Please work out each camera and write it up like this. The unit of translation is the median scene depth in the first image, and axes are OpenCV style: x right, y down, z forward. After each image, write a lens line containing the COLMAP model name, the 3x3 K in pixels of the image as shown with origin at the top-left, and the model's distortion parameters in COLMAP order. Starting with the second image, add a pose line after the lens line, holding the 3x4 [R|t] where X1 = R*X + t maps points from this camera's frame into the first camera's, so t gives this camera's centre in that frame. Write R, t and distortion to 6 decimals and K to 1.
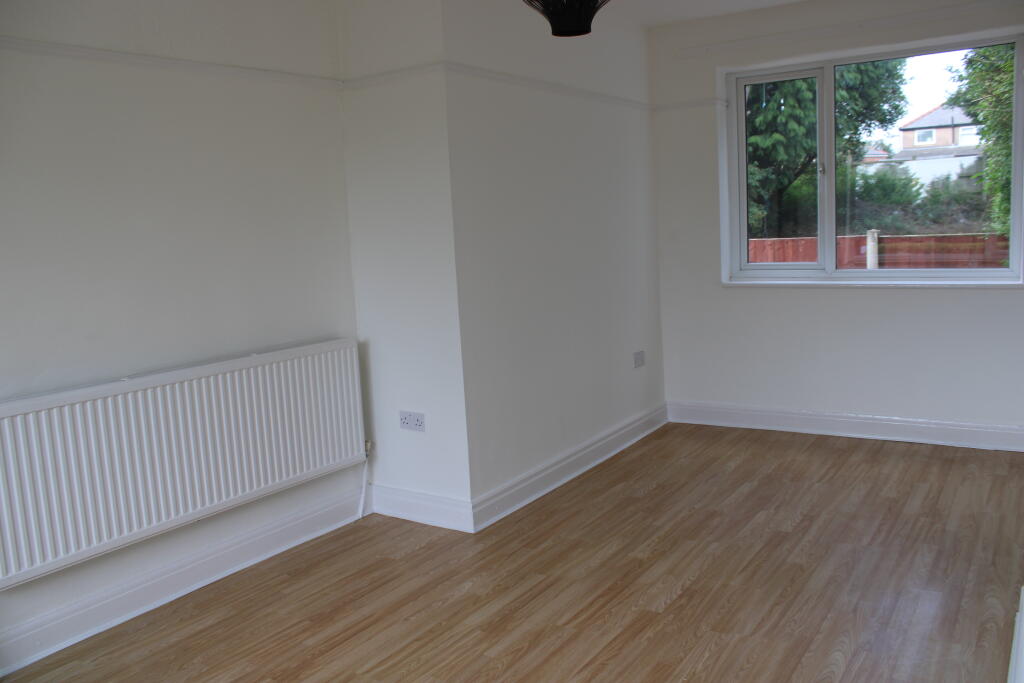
lens RADIAL K [[821.1, 0, 512.0], [0, 821.1, 341.5], [0, 0, 1]] dist [-0.088852, 0.006859]
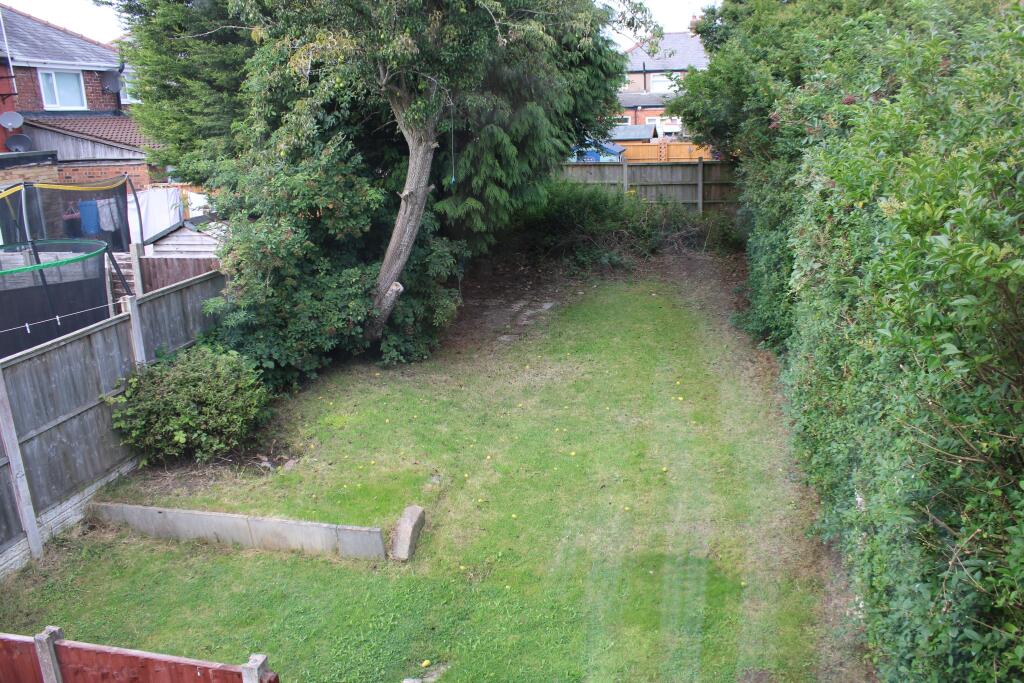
lens RADIAL K [[821.1, 0, 512.0], [0, 821.1, 341.5], [0, 0, 1]] dist [-0.088852, 0.006859]
pose [[0.936842, -0.072735, 0.342107, 0.097935], [0.035445, 0.992846, 0.114024, -0.210784], [-0.347953, -0.094697, 0.932717, 0.280850]]
